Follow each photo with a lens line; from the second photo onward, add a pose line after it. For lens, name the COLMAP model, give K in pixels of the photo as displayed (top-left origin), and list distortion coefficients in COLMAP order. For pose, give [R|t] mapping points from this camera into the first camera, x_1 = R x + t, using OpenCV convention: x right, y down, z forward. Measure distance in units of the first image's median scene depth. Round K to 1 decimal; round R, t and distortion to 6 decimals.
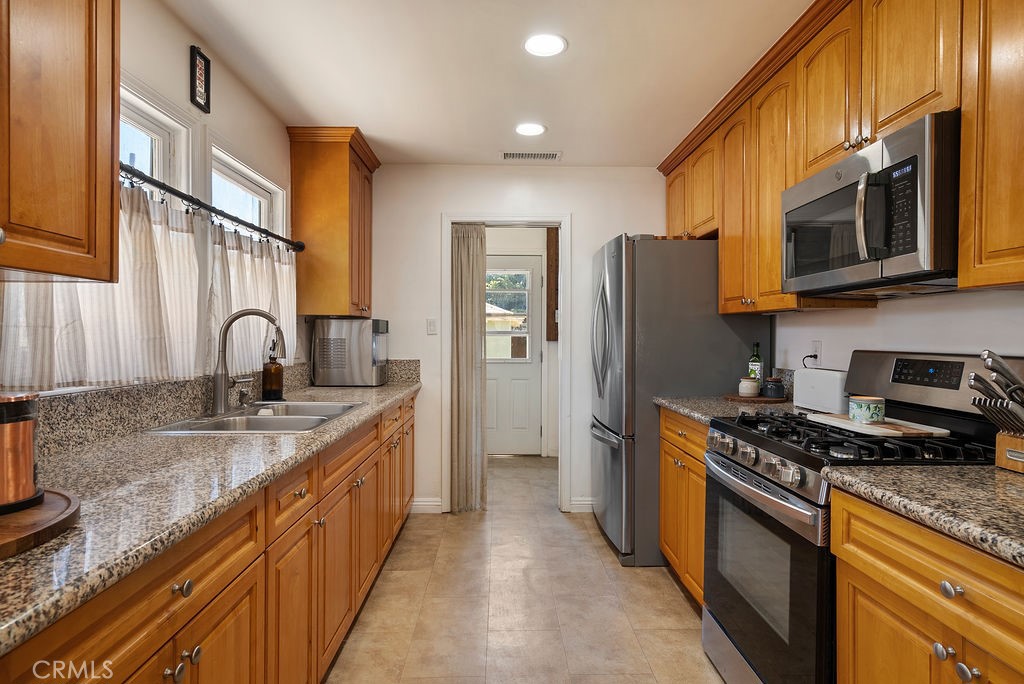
lens RADIAL K [[550.6, 0, 510.2], [0, 550.6, 337.0], [0, 0, 1]] dist [-0.001525, 0.000698]
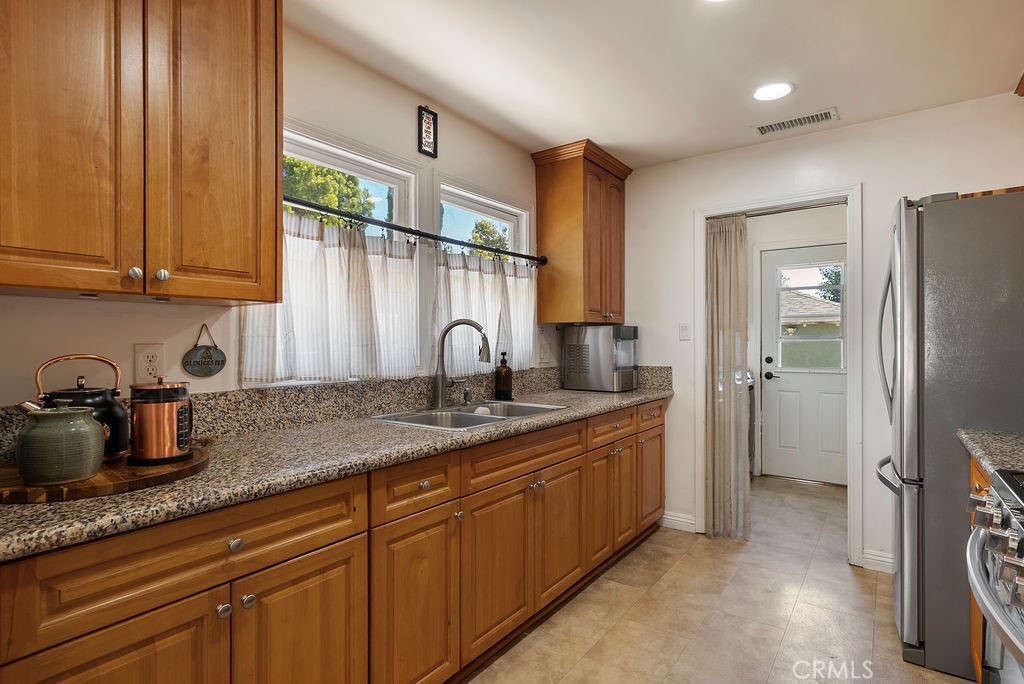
lens RADIAL K [[522.0, 0, 512.0], [0, 522.0, 342.0], [0, 0, 1]] dist [0.001922, -0.000183]
pose [[0.796758, -0.005852, -0.604270, 0.277364], [0.004281, 0.999983, -0.004040, 0.001797], [0.604284, 0.000632, 0.796769, 0.193220]]
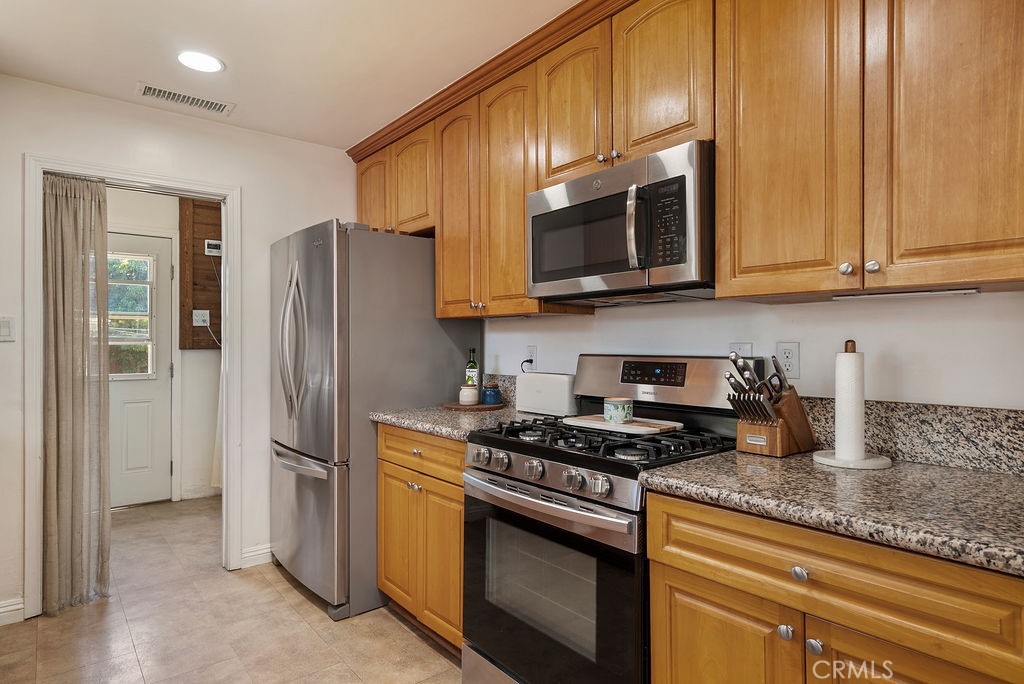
lens RADIAL K [[571.9, 0, 514.1], [0, 571.9, 338.1], [0, 0, 1]] dist [-0.000190, 0.001640]
pose [[0.786002, -0.000497, 0.618223, -0.151098], [0.006620, 0.999949, -0.007613, 0.000448], [-0.618188, 0.010076, 0.785966, 0.204864]]
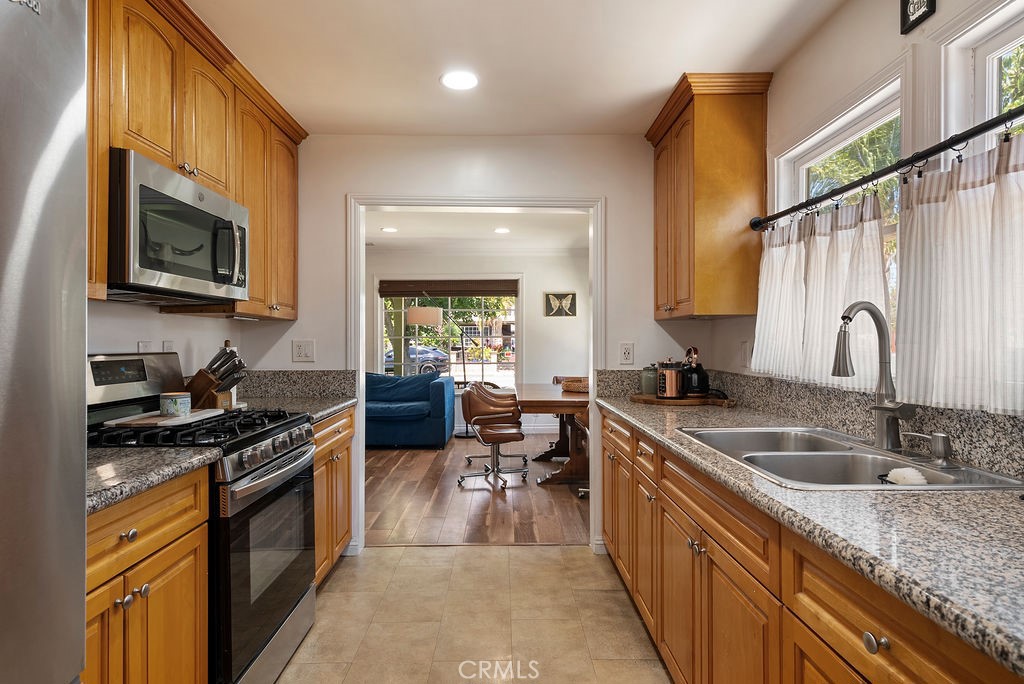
lens RADIAL K [[550.6, 0, 510.2], [0, 550.6, 337.0], [0, 0, 1]] dist [-0.001525, 0.000698]
pose [[-0.999953, -0.003724, 0.008995, -0.039619], [-0.003811, 0.999946, -0.009655, 0.001516], [-0.008958, -0.009689, -0.999913, 1.712226]]
